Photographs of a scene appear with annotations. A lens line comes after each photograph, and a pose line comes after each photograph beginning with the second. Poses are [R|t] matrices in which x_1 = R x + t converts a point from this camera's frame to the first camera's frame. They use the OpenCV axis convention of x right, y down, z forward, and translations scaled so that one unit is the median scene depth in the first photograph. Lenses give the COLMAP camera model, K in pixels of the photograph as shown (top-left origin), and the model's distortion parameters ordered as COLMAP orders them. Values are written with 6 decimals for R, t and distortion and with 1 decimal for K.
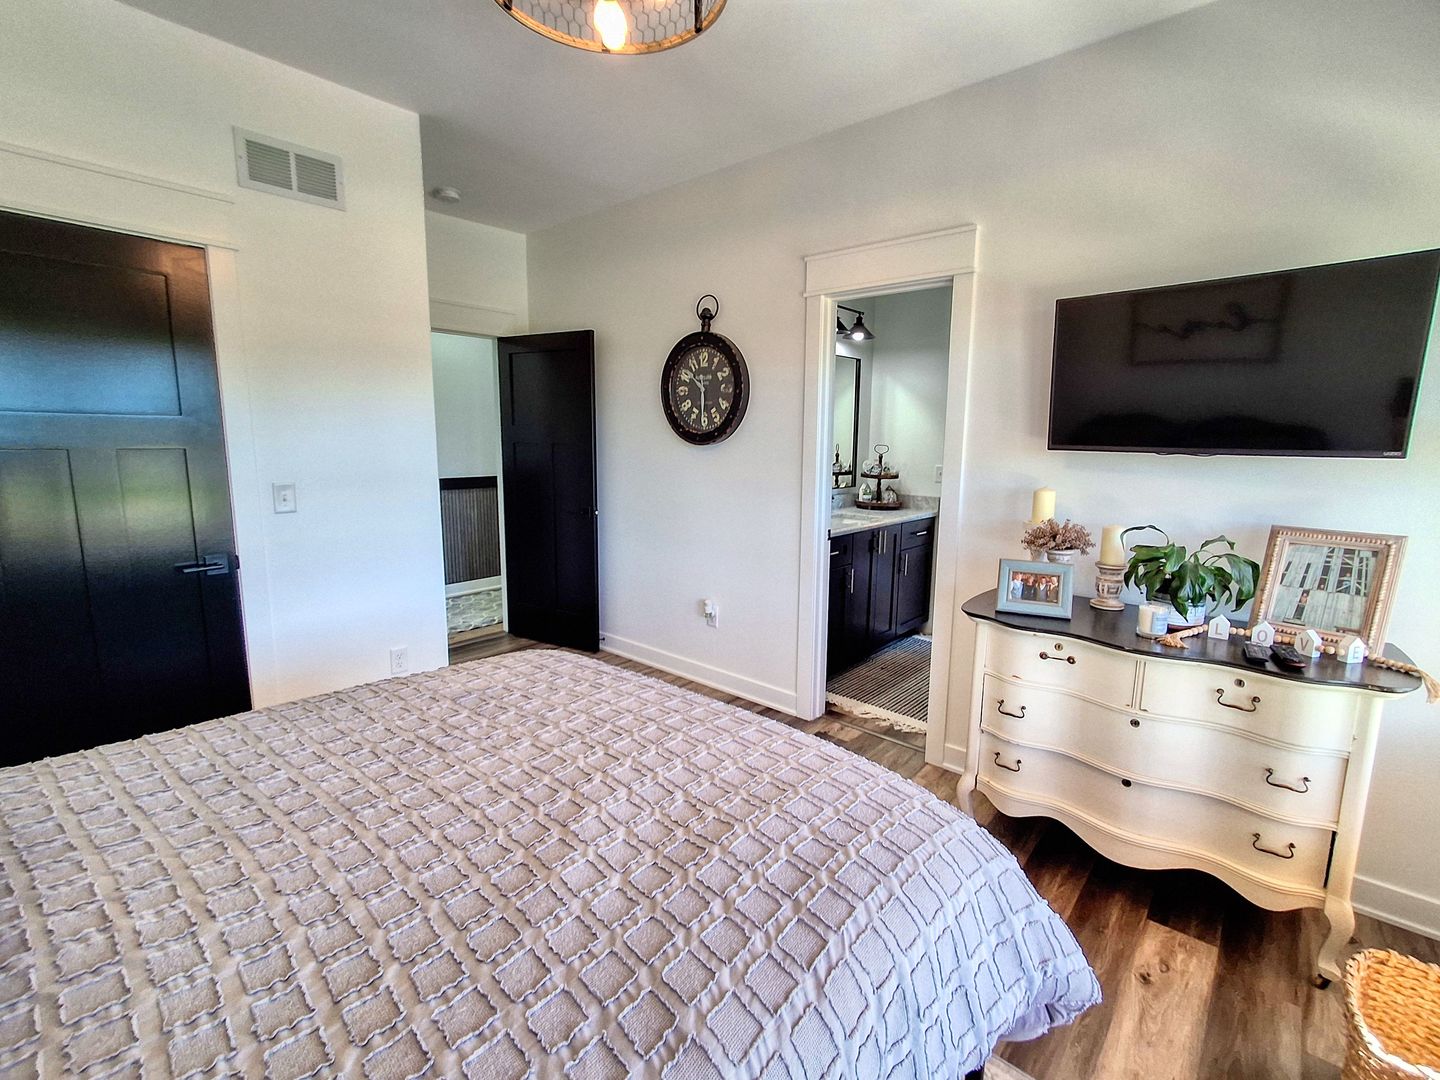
lens RADIAL K [[665.3, 0, 717.2], [0, 665.3, 535.5], [0, 0, 1]] dist [0.032684, 0.000662]
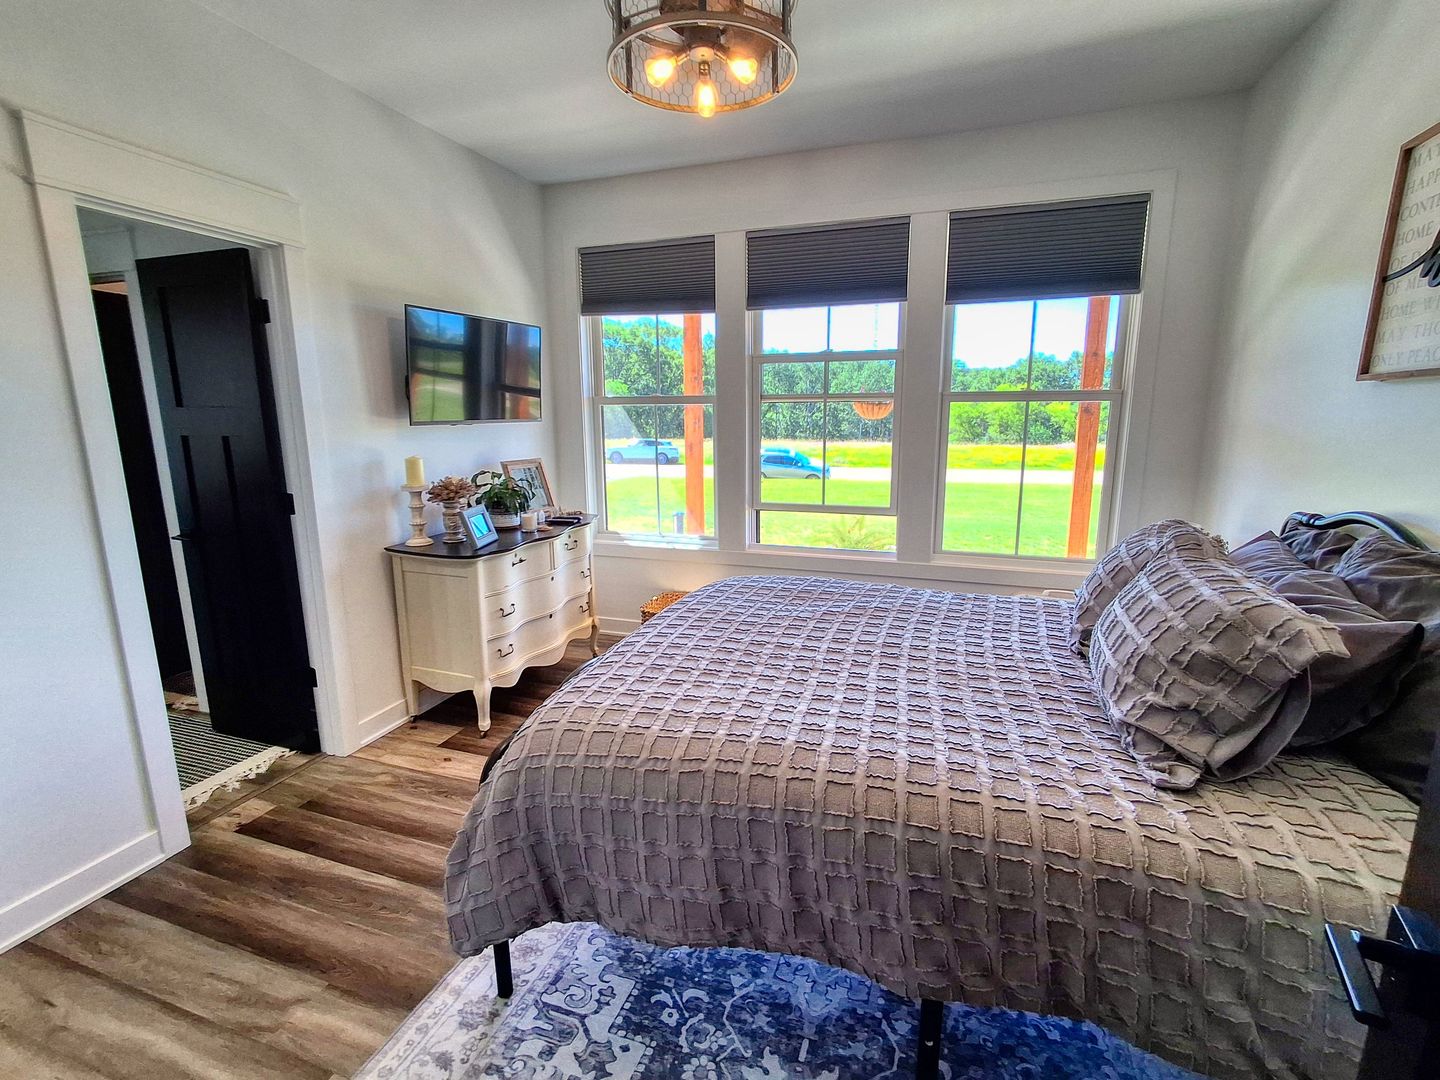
lens RADIAL K [[665.3, 0, 717.2], [0, 665.3, 535.5], [0, 0, 1]] dist [0.032684, 0.000662]
pose [[-0.370868, -0.179361, 0.911201, -1.010714], [0.148316, 0.957140, 0.248770, -0.180580], [-0.916766, 0.227406, -0.328370, 1.073626]]
